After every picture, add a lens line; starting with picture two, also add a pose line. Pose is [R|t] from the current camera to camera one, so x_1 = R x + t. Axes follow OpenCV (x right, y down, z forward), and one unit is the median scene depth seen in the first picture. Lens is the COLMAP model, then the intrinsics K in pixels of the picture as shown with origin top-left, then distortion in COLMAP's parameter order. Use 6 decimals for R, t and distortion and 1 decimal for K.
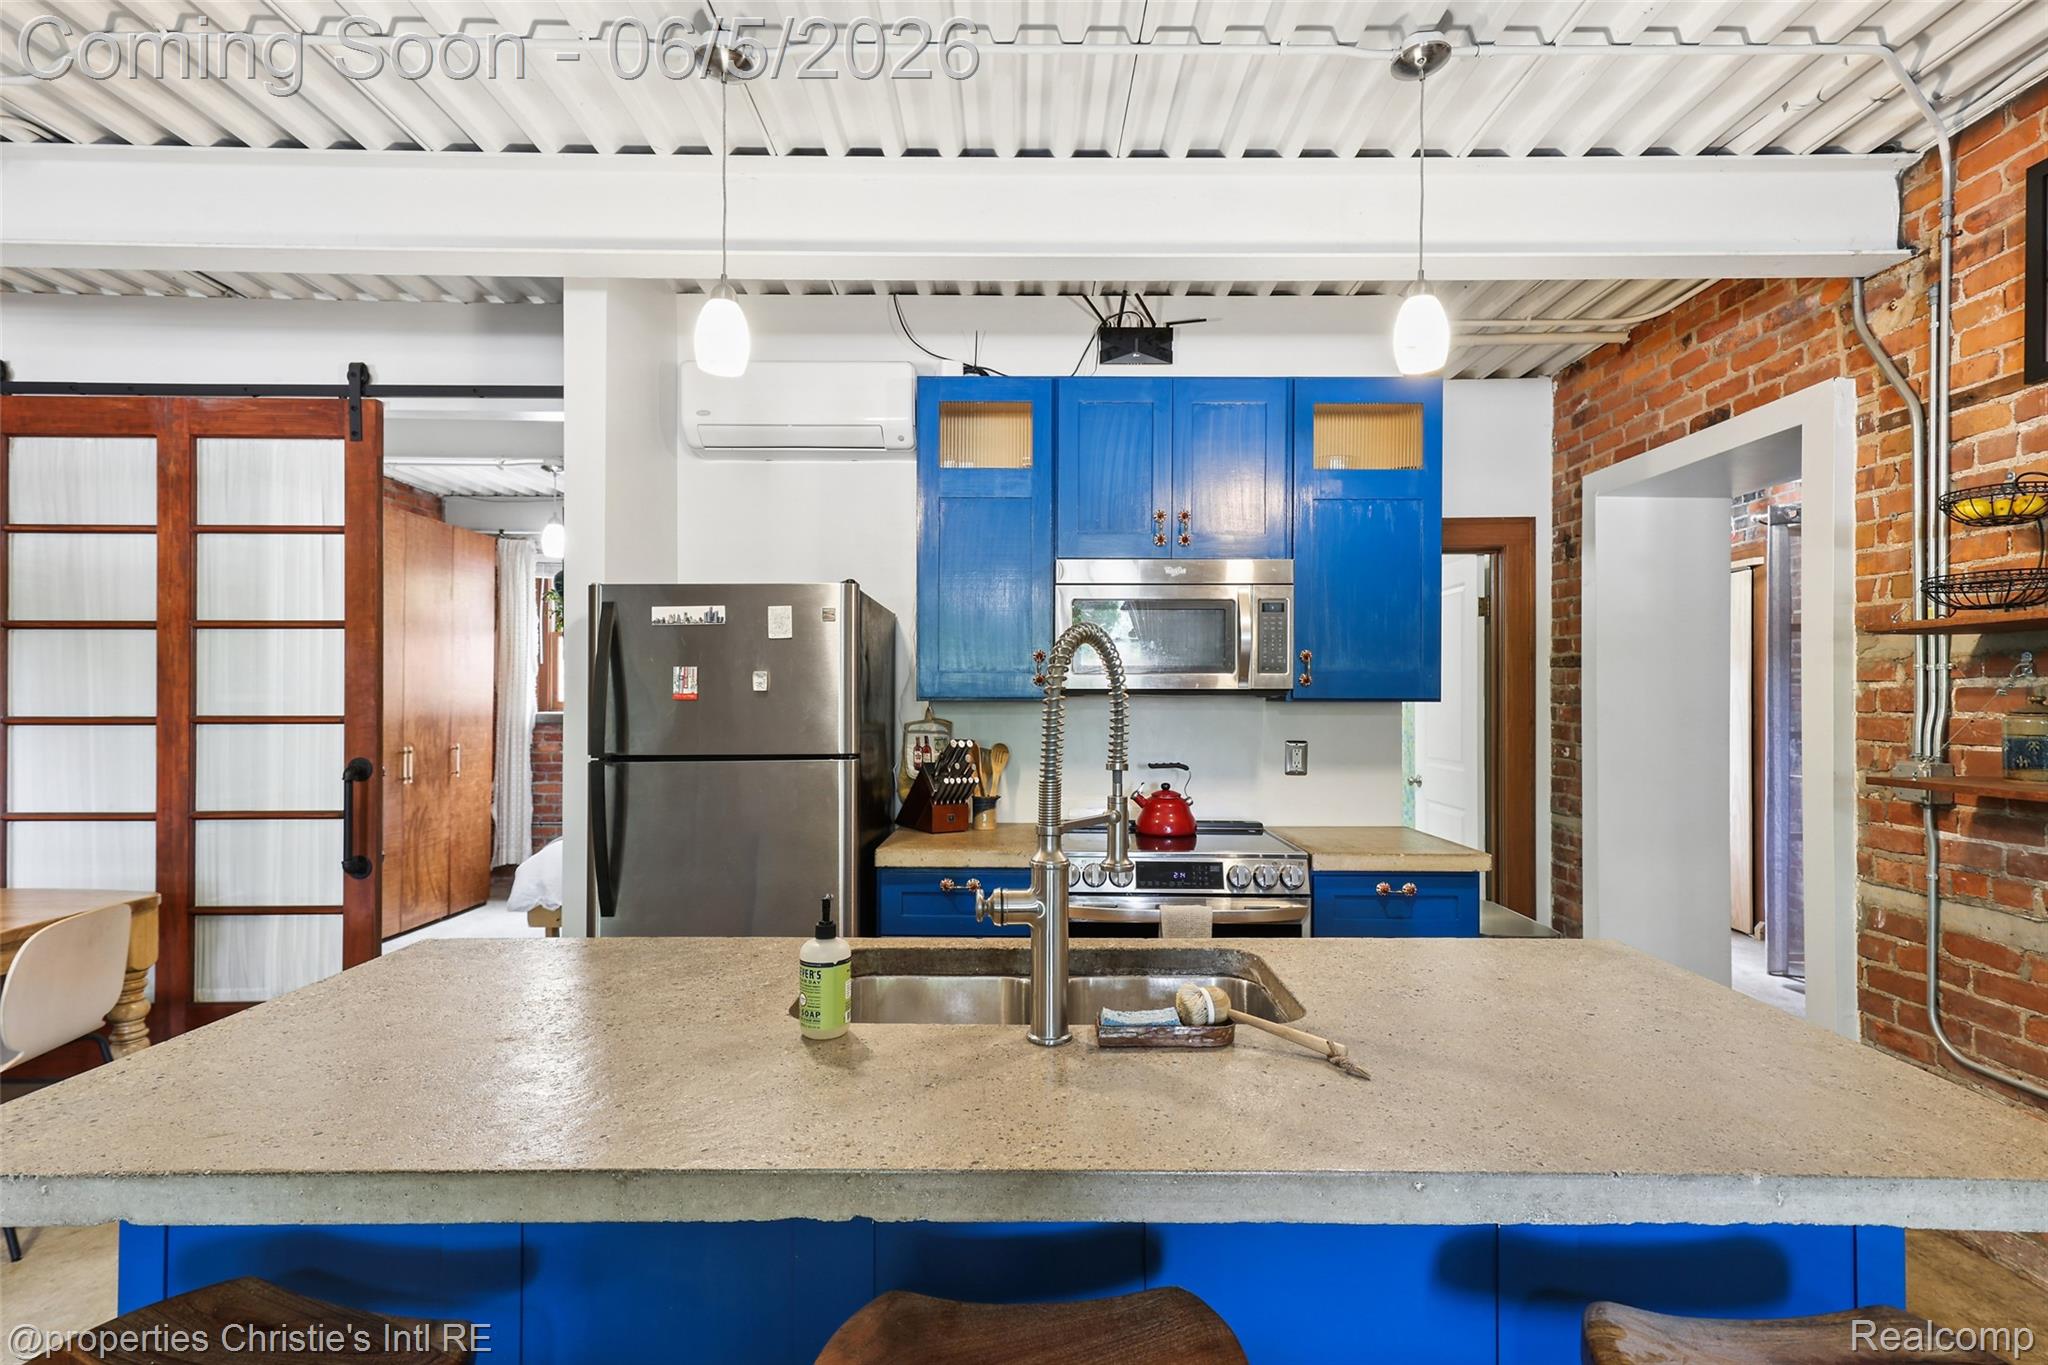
lens RADIAL K [[987.0, 0, 1036.5], [0, 987.0, 699.8], [0, 0, 1]] dist [0.011595, -0.000317]
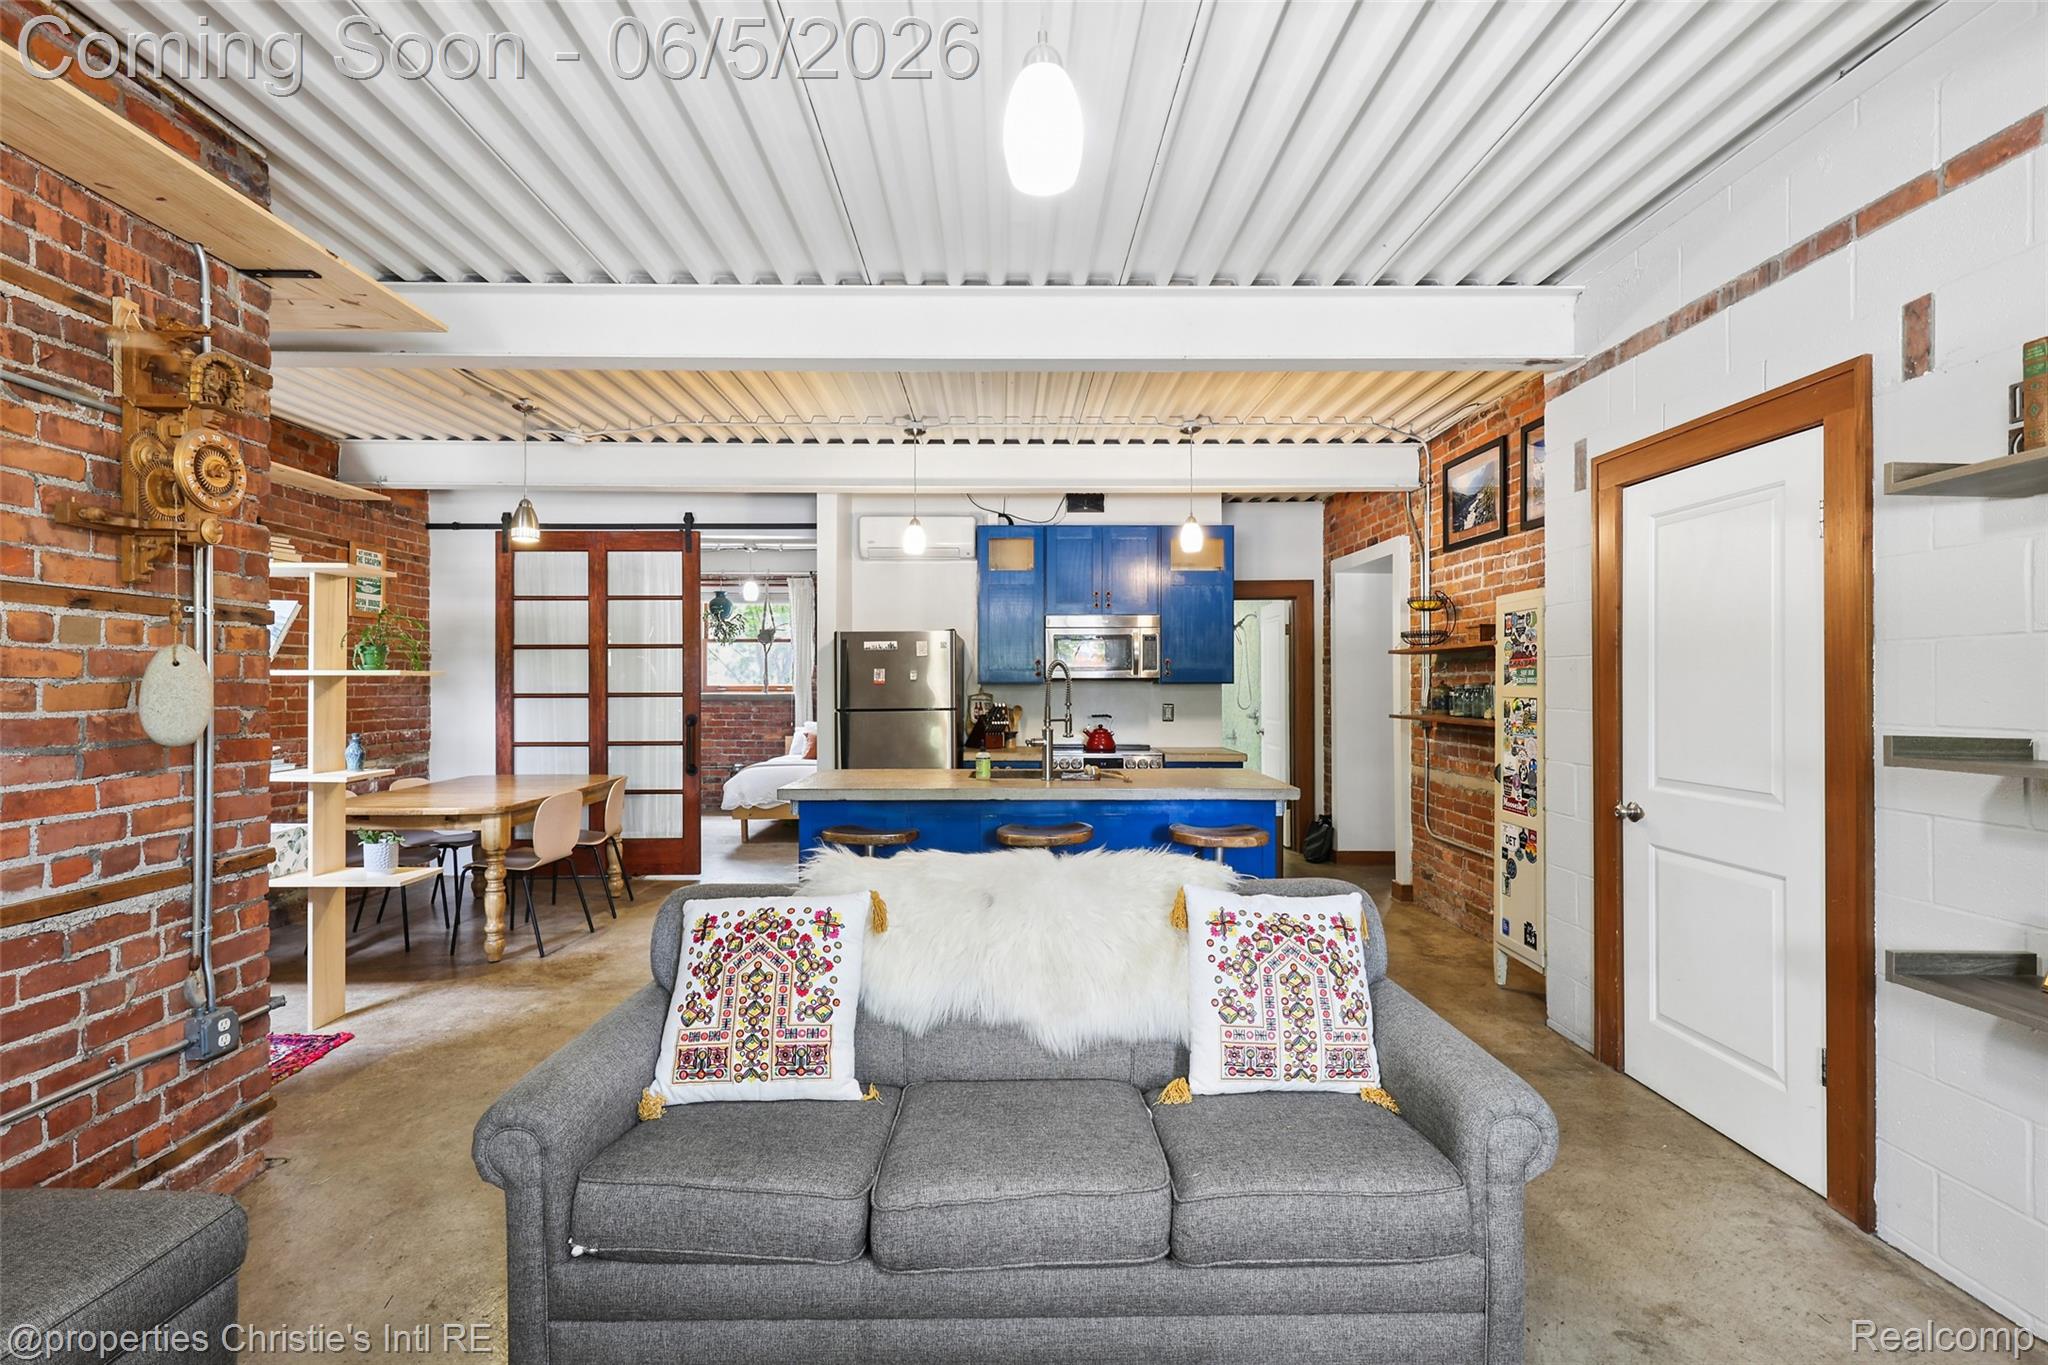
lens RADIAL K [[937.8, 0, 1024.0], [0, 937.8, 682.5], [0, 0, 1]] dist [0.001941, -0.001186]
pose [[0.999988, -0.003207, 0.003803, -0.032206], [0.003212, 0.999994, -0.001392, 0.000895], [-0.003799, 0.001405, 0.999992, -0.914987]]
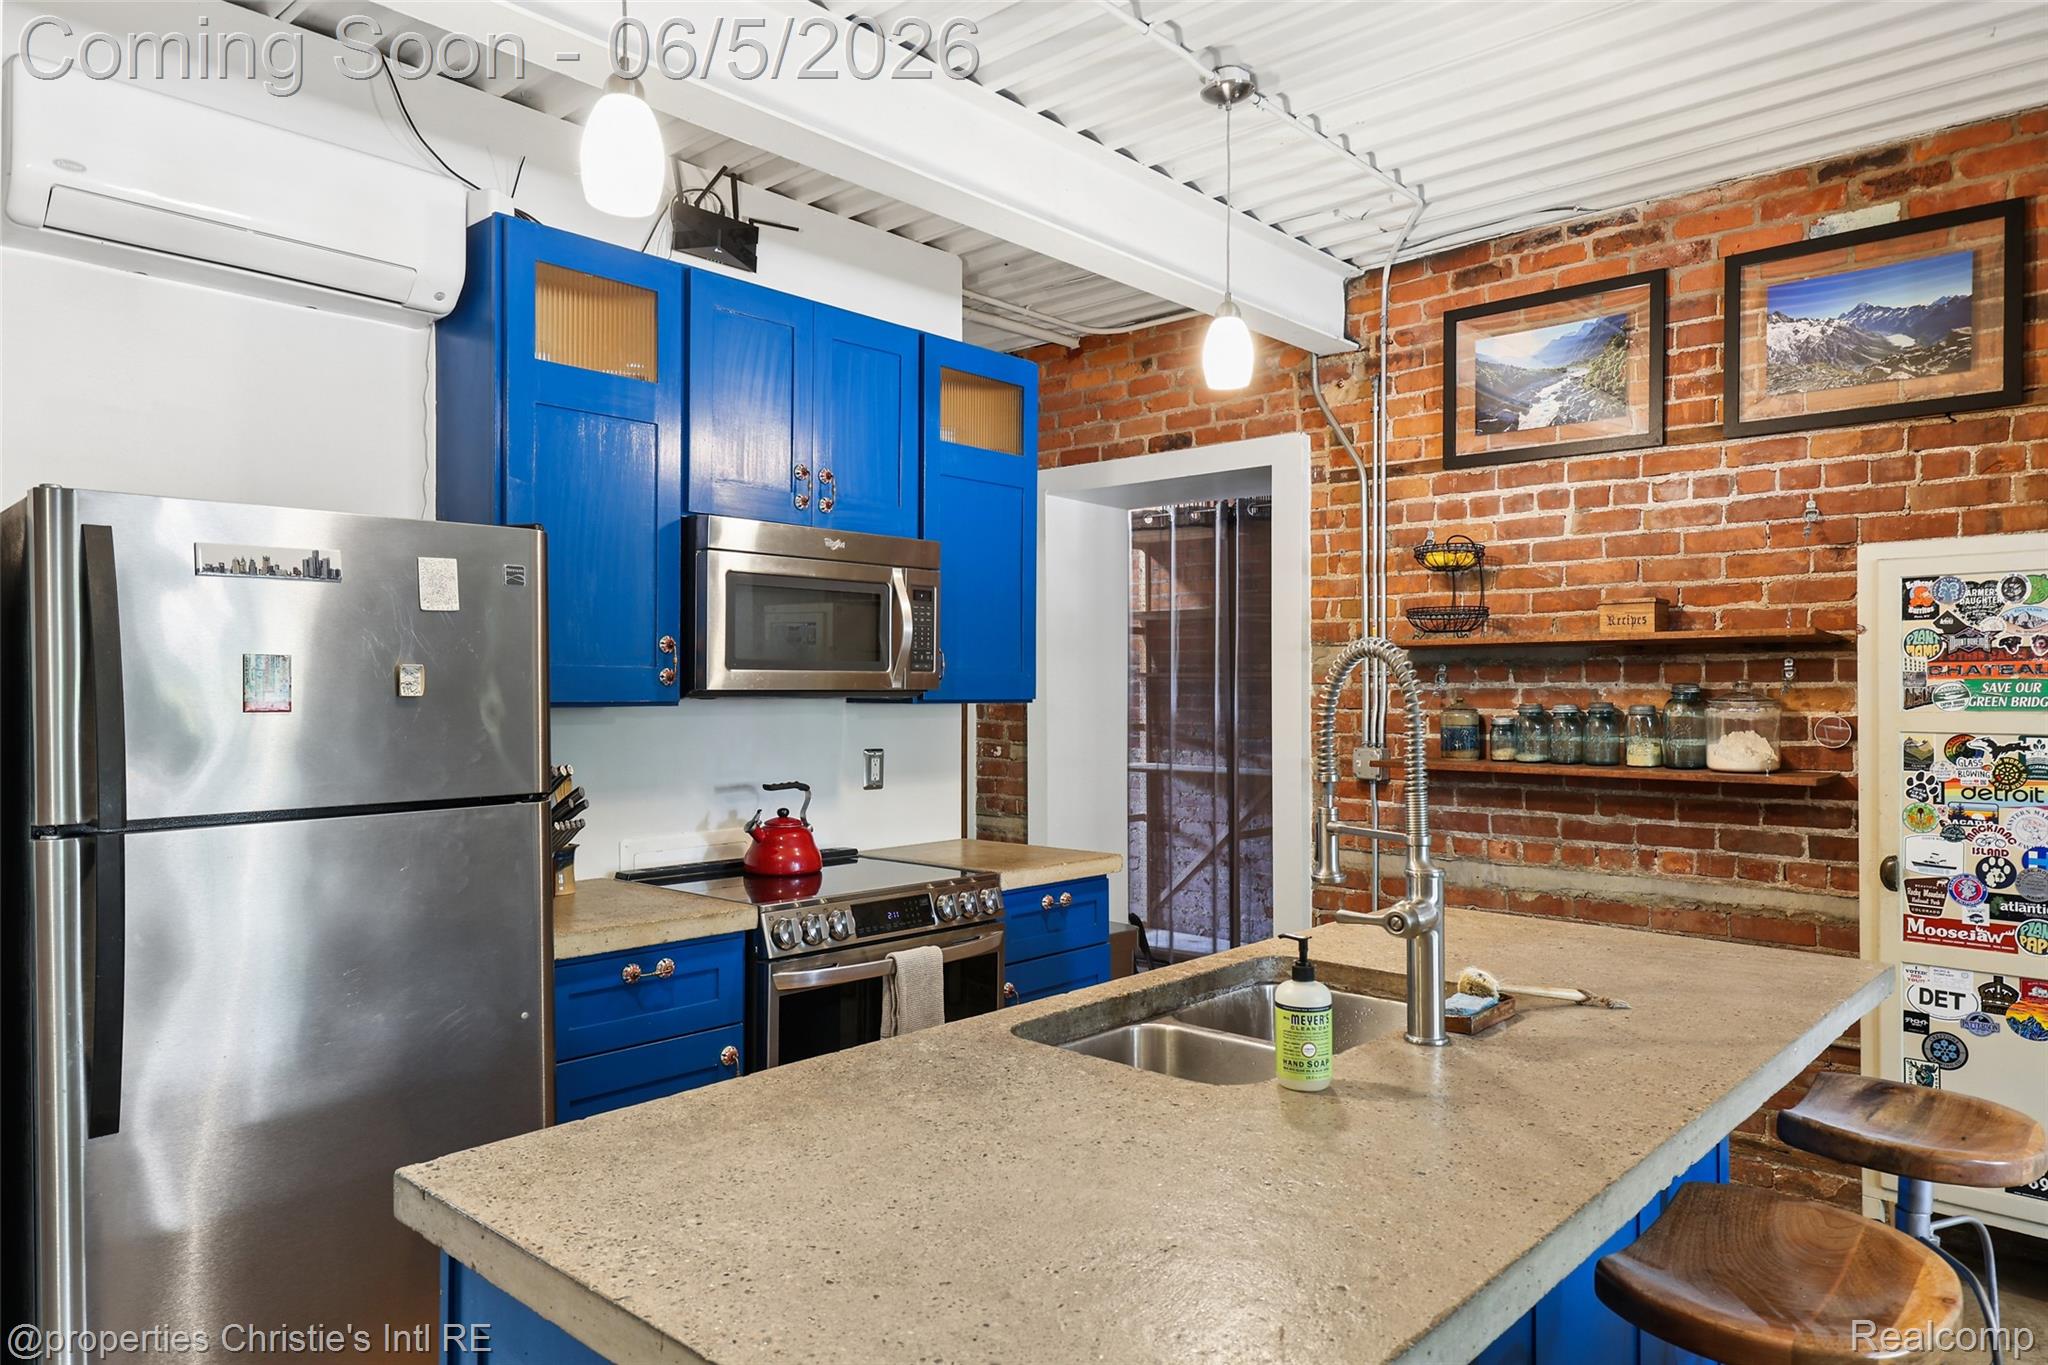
lens RADIAL K [[1302.0, 0, 1030.9], [0, 1302.0, 688.8], [0, 0, 1]] dist [0.023117, -0.001506]
pose [[0.675669, -0.000966, 0.737205, -0.507343], [0.001134, 0.999999, 0.000272, -0.011241], [-0.737204, 0.000652, 0.675669, 0.149027]]
